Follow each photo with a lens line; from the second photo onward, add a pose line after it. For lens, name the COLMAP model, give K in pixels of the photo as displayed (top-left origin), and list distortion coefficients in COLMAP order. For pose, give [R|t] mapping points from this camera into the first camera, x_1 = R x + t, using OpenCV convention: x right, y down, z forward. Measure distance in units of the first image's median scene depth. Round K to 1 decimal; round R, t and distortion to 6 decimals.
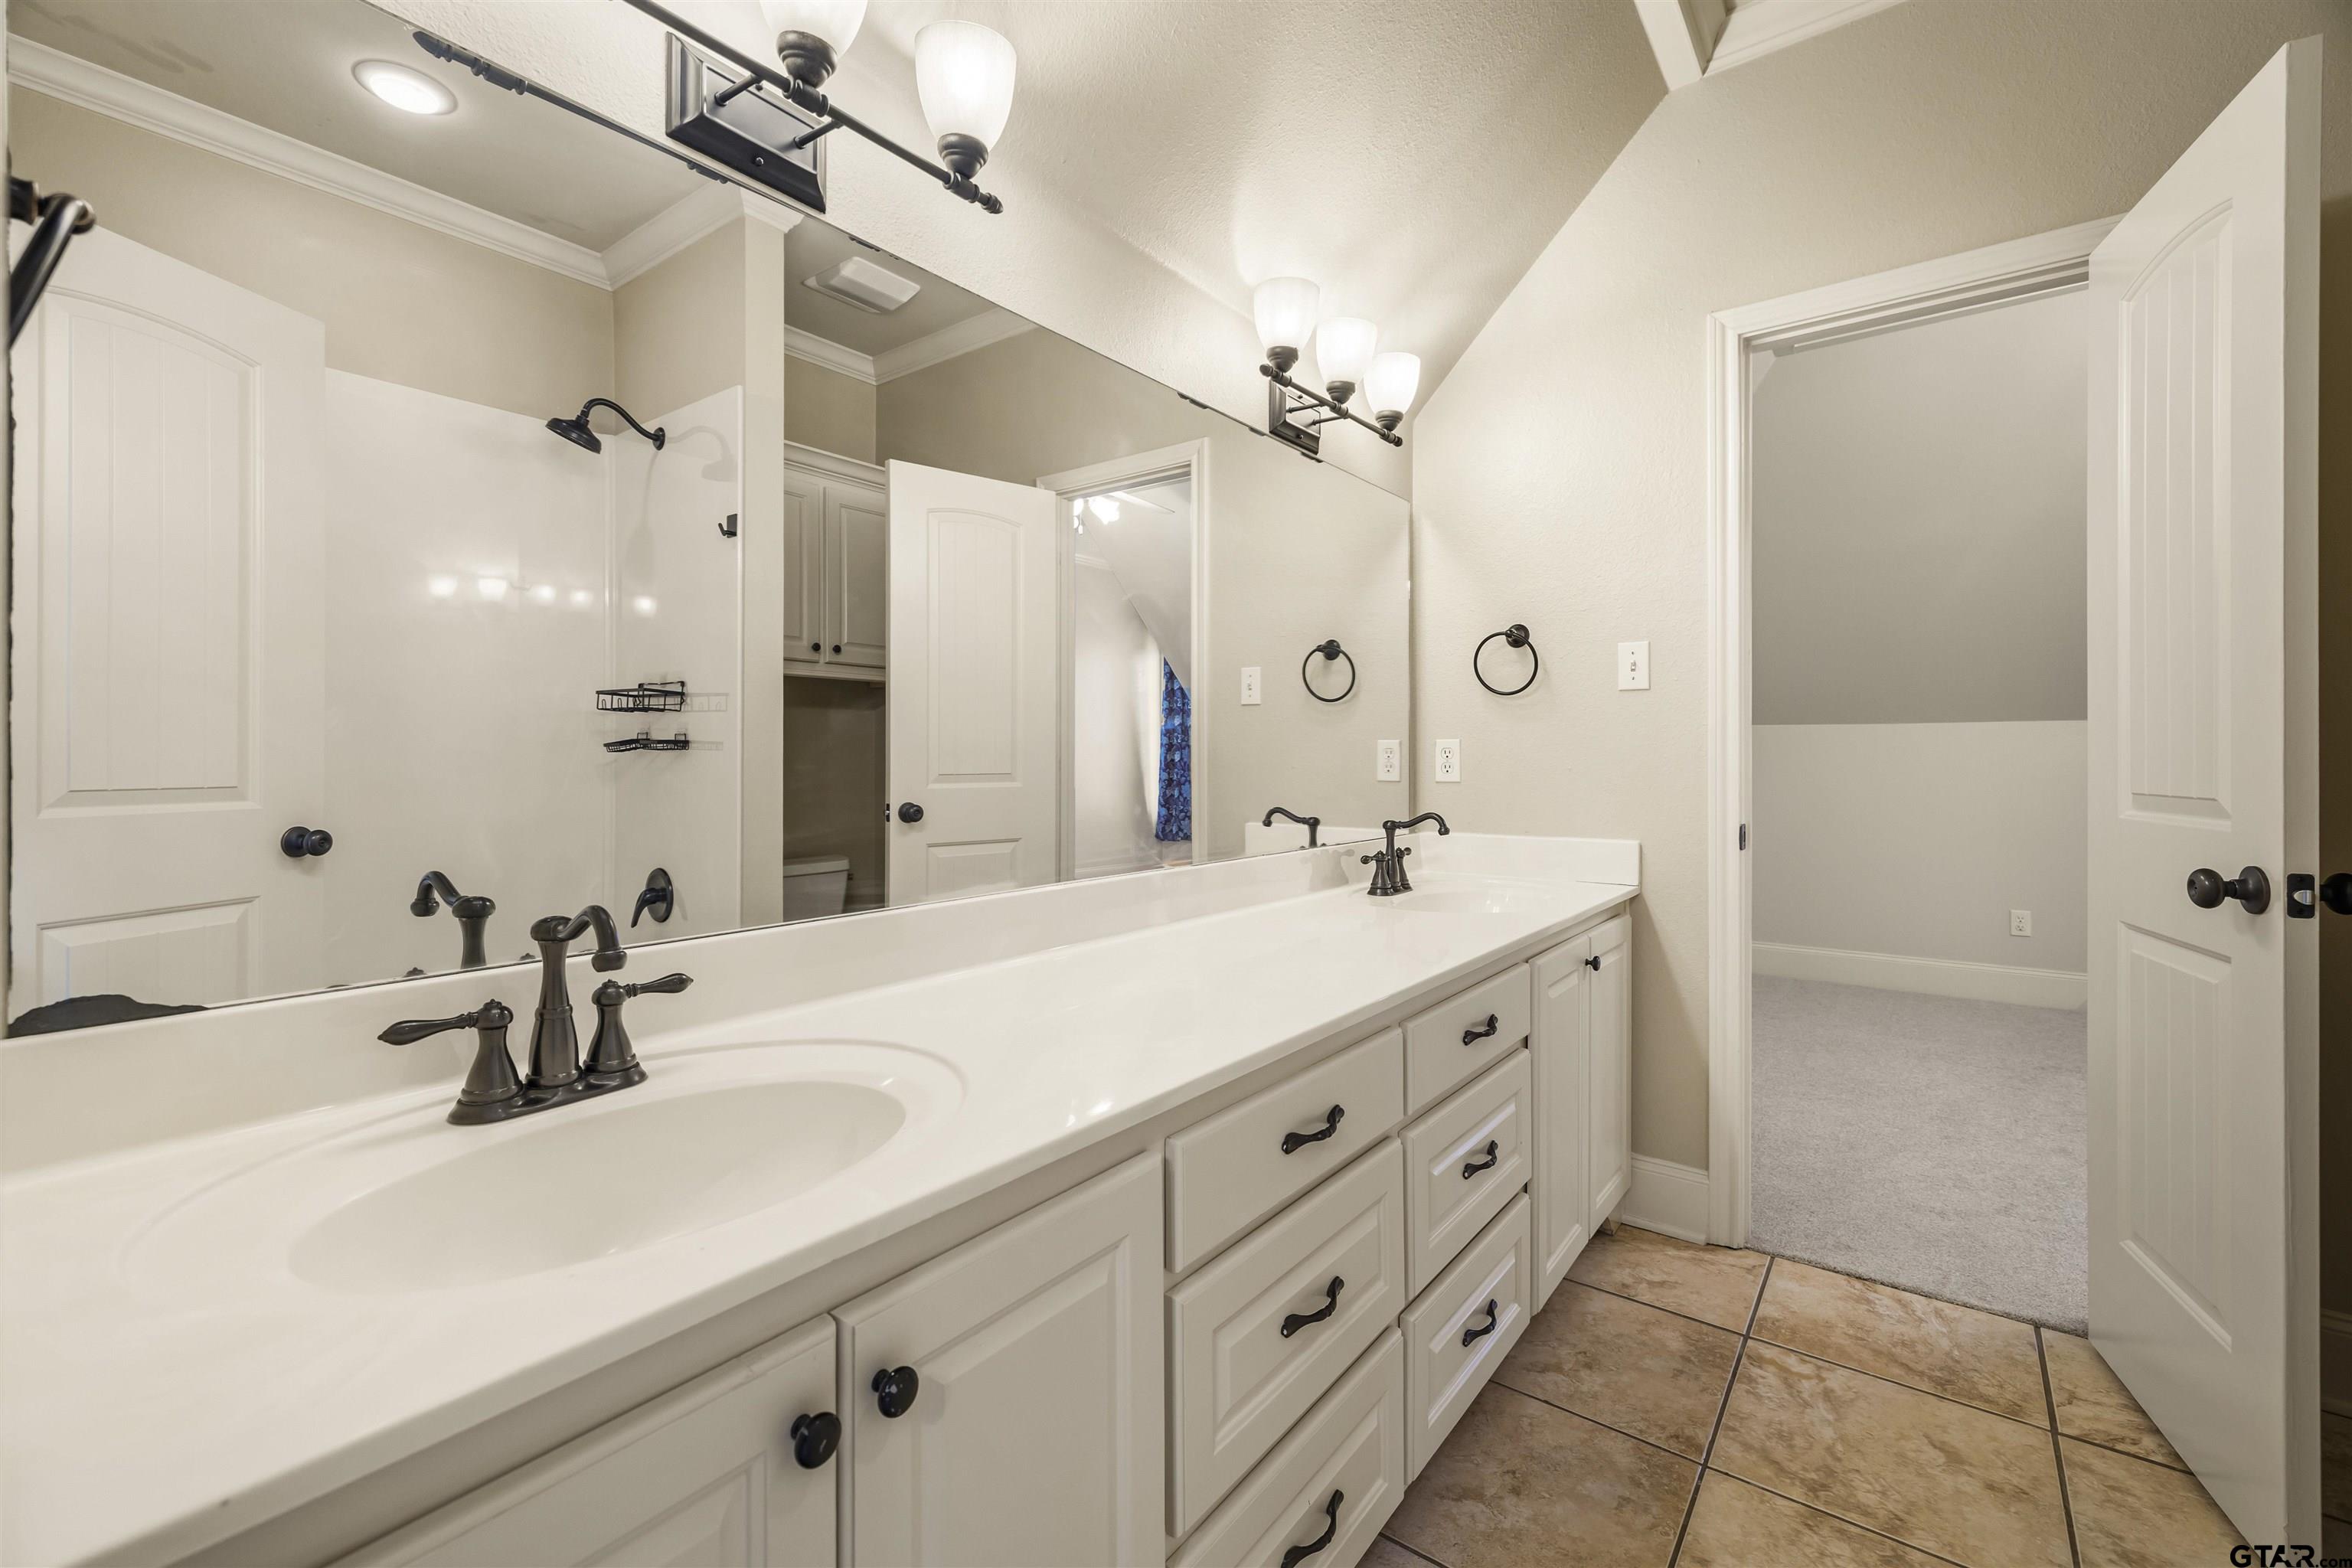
lens RADIAL K [[996.9, 0, 1186.4], [0, 996.9, 770.9], [0, 0, 1]] dist [-0.000502, 0.000055]
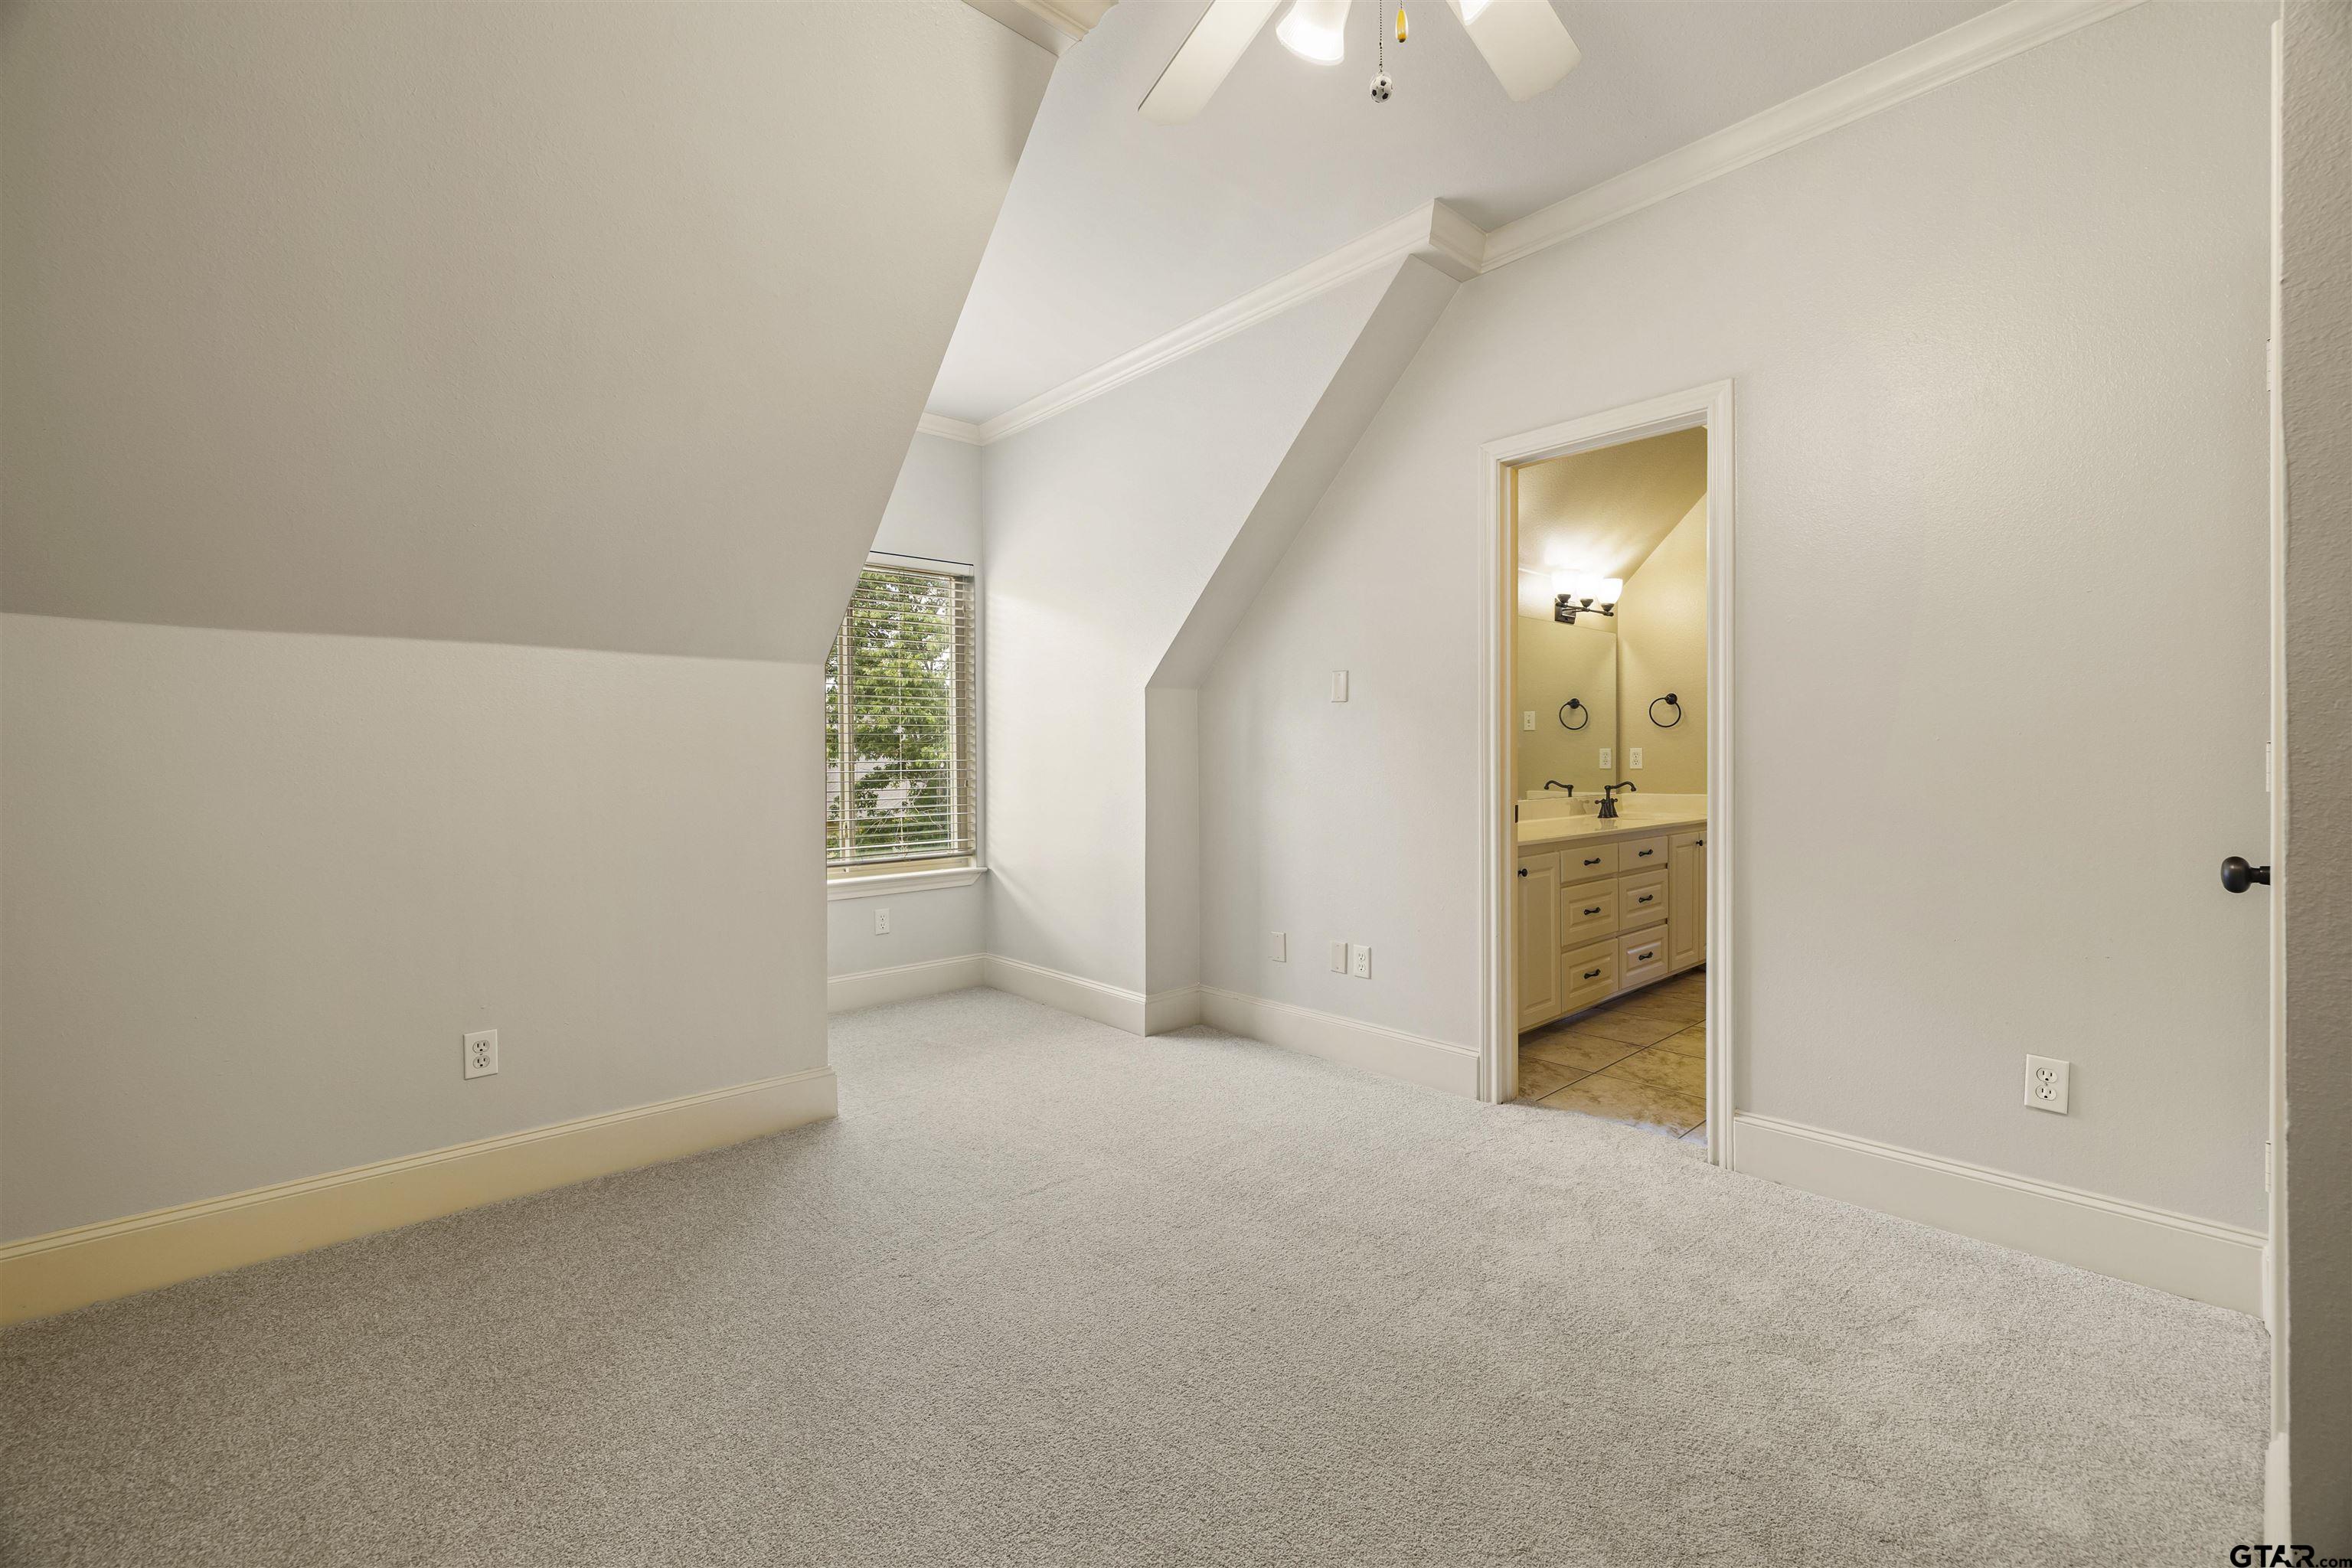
lens RADIAL K [[996.9, 0, 1171.1], [0, 996.9, 778.7], [0, 0, 1]] dist [-0.000502, 0.000055]
pose [[0.981785, -0.004237, -0.189950, -0.316832], [0.006209, 0.999933, 0.009790, 0.005851], [0.189896, -0.010791, 0.981745, -1.314247]]
